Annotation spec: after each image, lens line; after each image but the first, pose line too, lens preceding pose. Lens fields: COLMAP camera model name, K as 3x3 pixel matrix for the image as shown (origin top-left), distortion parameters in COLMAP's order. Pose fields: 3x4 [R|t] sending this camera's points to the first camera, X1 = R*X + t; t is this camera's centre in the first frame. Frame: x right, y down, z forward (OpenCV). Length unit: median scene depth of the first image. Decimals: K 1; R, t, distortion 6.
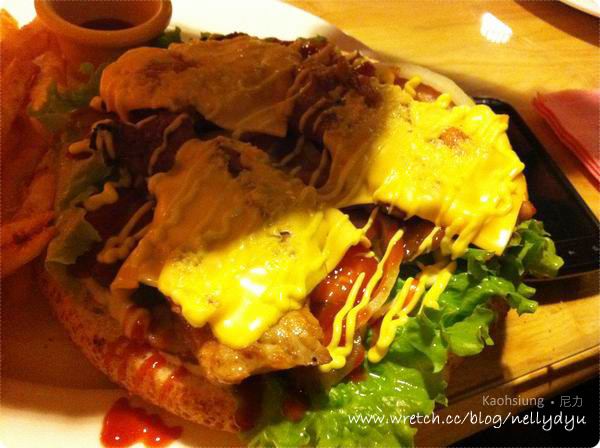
lens RADIAL K [[564.0, 0, 299.7], [0, 564.0, 240.2], [0, 0, 1]] dist [0.120528, -0.321353]
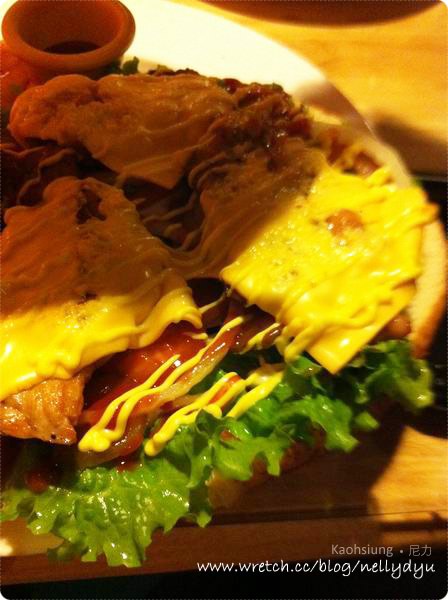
lens RADIAL K [[564.0, 0, 201.7], [0, 564.0, 307.0], [0, 0, 1]] dist [0.120528, -0.321353]
pose [[0.937478, 0.216721, -0.272337, 0.360554], [-0.201419, 0.975957, 0.083295, -0.094921], [0.283841, -0.023234, 0.958590, 0.145843]]
